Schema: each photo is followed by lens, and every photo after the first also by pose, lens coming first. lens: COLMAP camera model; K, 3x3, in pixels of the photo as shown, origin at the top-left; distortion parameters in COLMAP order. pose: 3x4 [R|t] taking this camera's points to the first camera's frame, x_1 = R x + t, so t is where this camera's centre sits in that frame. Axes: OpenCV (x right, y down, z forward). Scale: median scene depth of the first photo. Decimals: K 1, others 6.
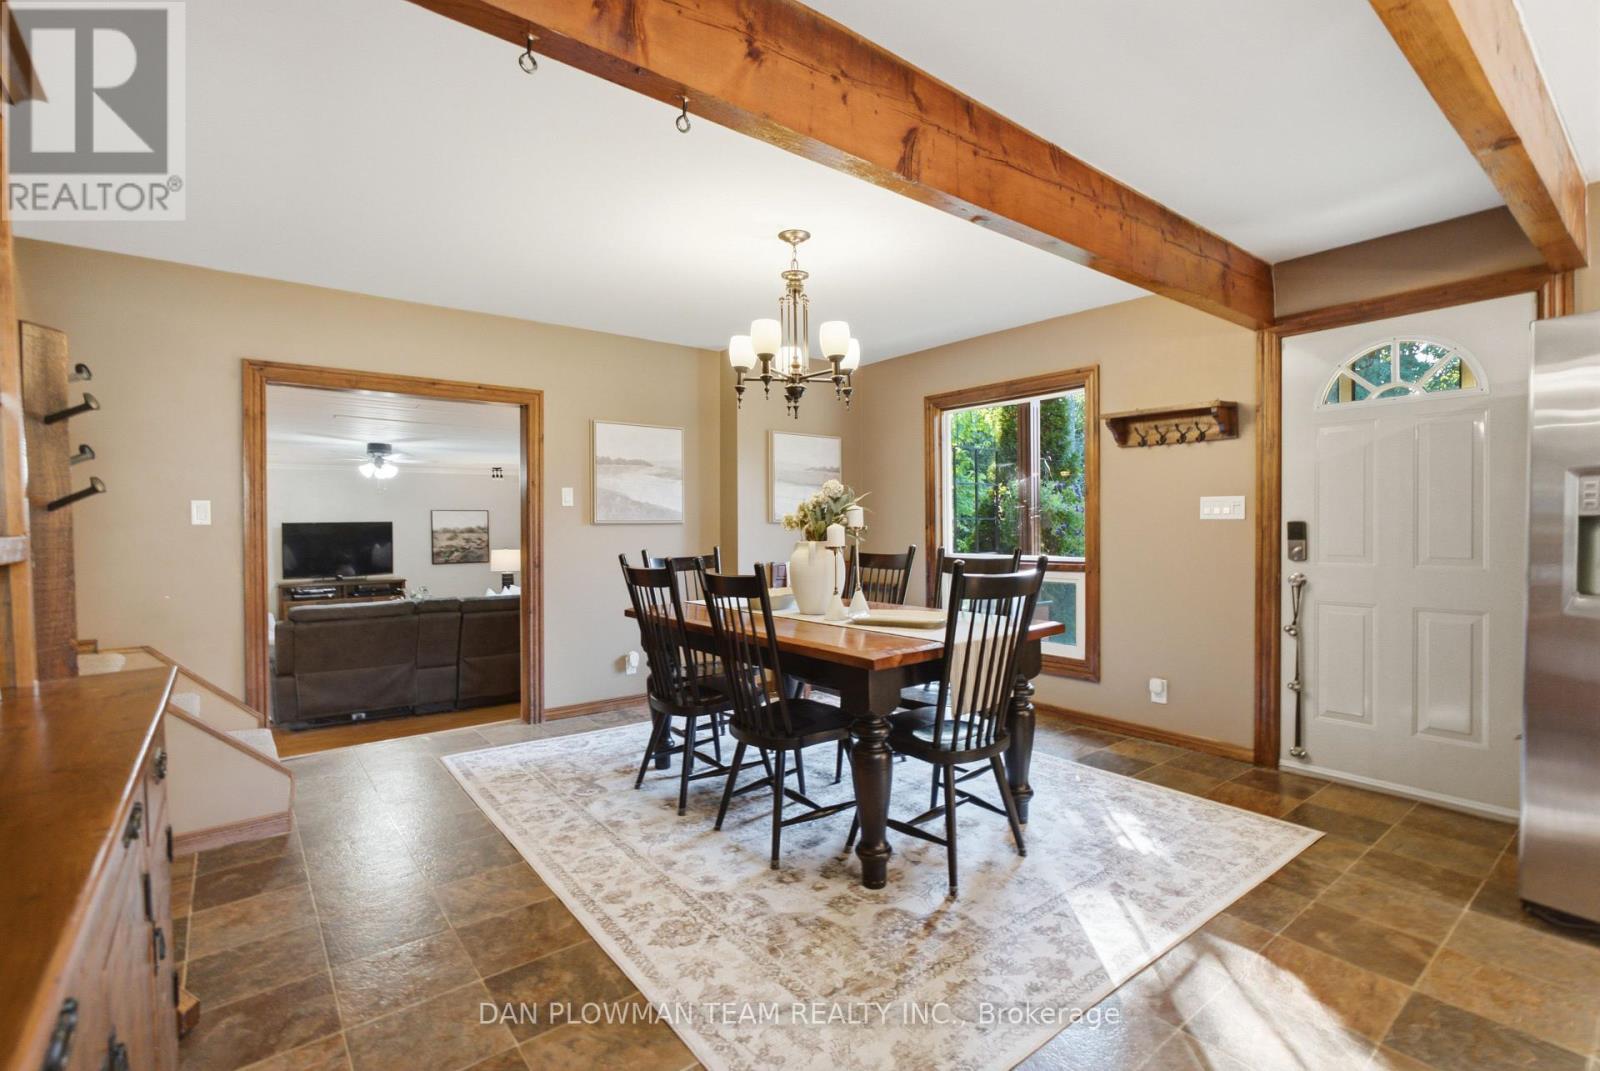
lens RADIAL K [[727.7, 0, 800.6], [0, 727.7, 533.2], [0, 0, 1]] dist [-0.002642, 0.000320]
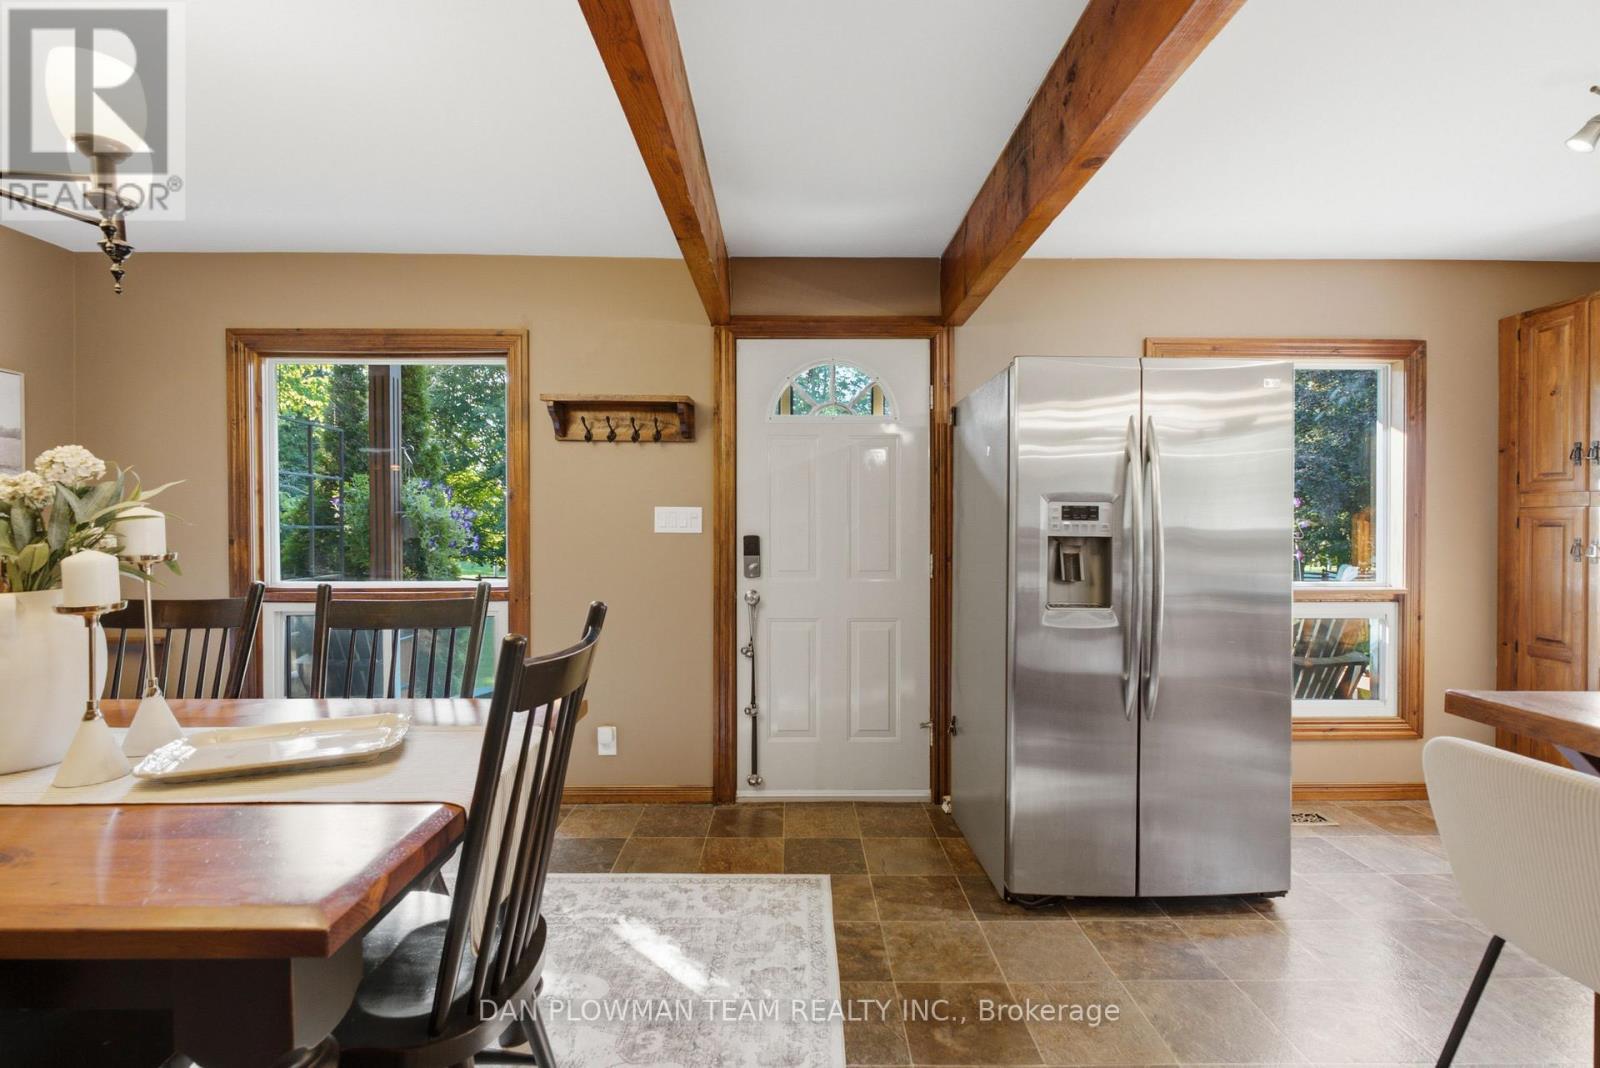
lens RADIAL K [[727.7, 0, 795.4], [0, 727.7, 533.6], [0, 0, 1]] dist [-0.002642, 0.000320]
pose [[0.611463, -0.002615, 0.791269, -0.030983], [0.005298, 0.999986, -0.000788, -0.017863], [-0.791256, 0.004674, 0.611468, 0.372934]]
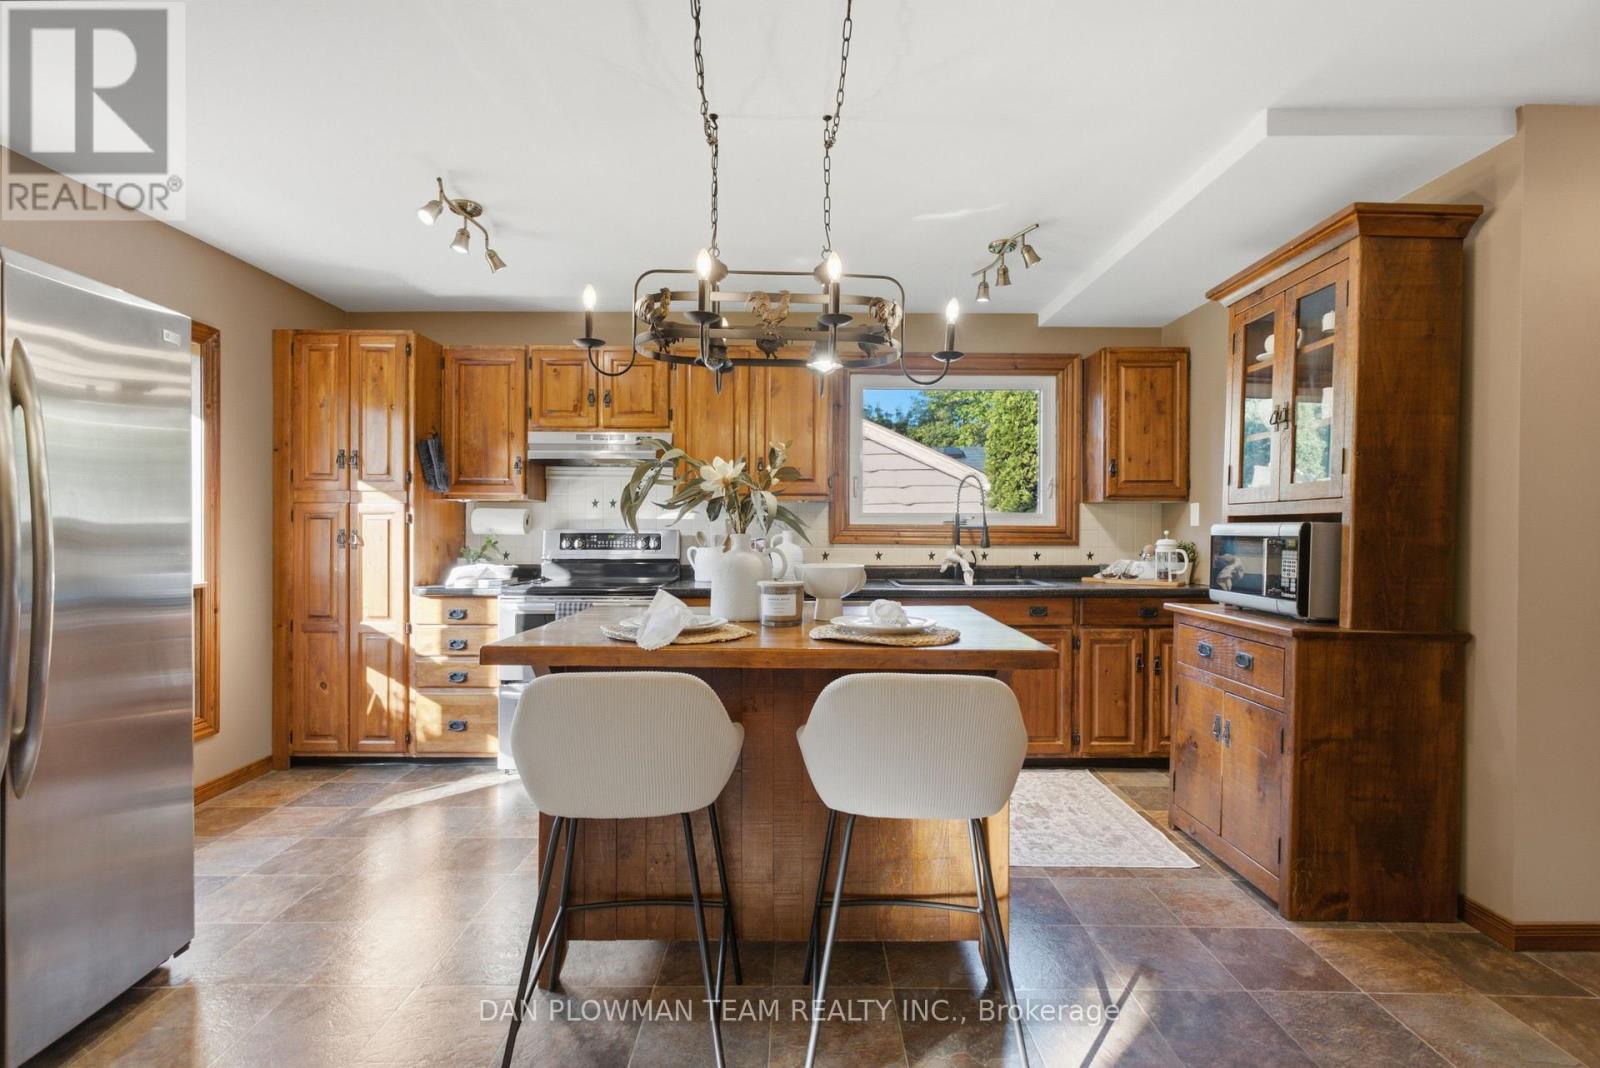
lens RADIAL K [[727.7, 0, 798.3], [0, 727.7, 532.5], [0, 0, 1]] dist [-0.002642, 0.000320]
pose [[-0.791707, 0.003848, 0.610889, 0.046454], [0.010935, 0.999909, 0.007873, -0.005451], [-0.610804, 0.012914, -0.791677, 0.564630]]
